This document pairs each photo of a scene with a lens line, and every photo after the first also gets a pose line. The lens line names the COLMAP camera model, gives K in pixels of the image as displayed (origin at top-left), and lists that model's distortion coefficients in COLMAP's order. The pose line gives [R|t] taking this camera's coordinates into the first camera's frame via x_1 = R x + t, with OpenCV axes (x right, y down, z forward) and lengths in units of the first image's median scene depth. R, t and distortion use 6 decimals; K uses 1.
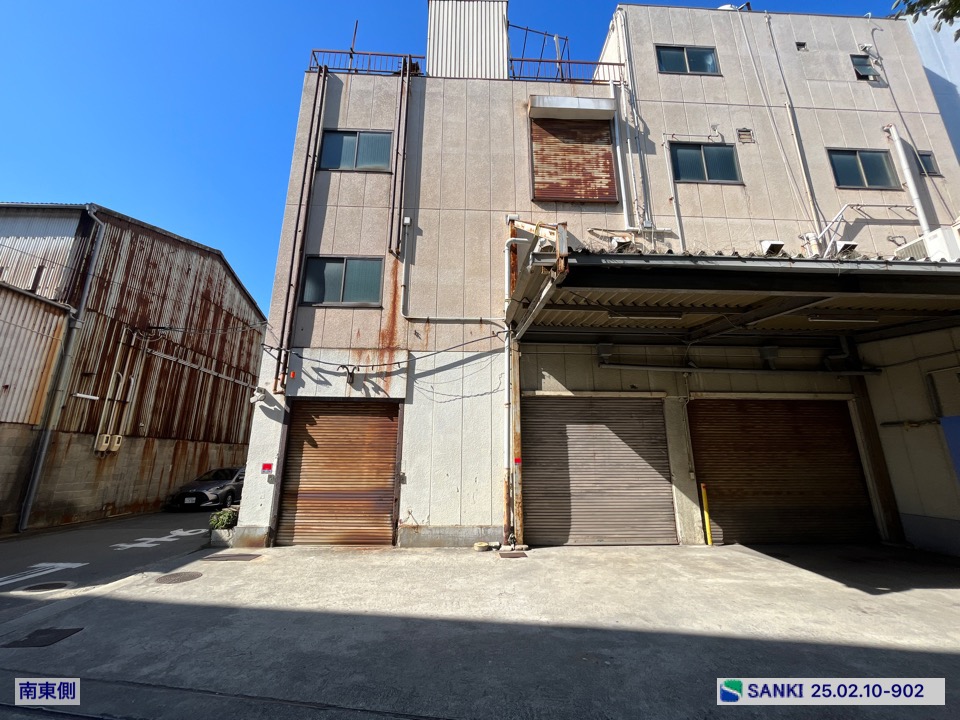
lens RADIAL K [[384.7, 0, 477.4], [0, 384.7, 359.3], [0, 0, 1]] dist [-0.002830, -0.000422]
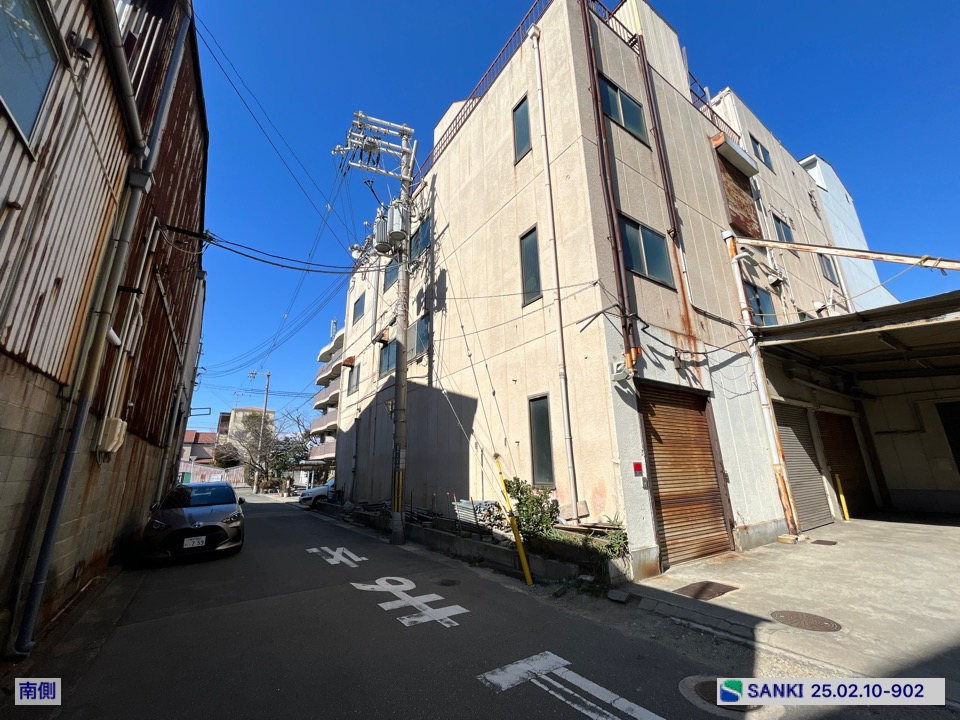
lens RADIAL K [[384.7, 0, 477.4], [0, 384.7, 359.3], [0, 0, 1]] dist [-0.002830, -0.000422]
pose [[0.853654, 0.123408, 0.506010, -1.151783], [-0.109096, 0.992340, -0.057969, 0.138223], [-0.509287, -0.005718, 0.860578, 0.479907]]
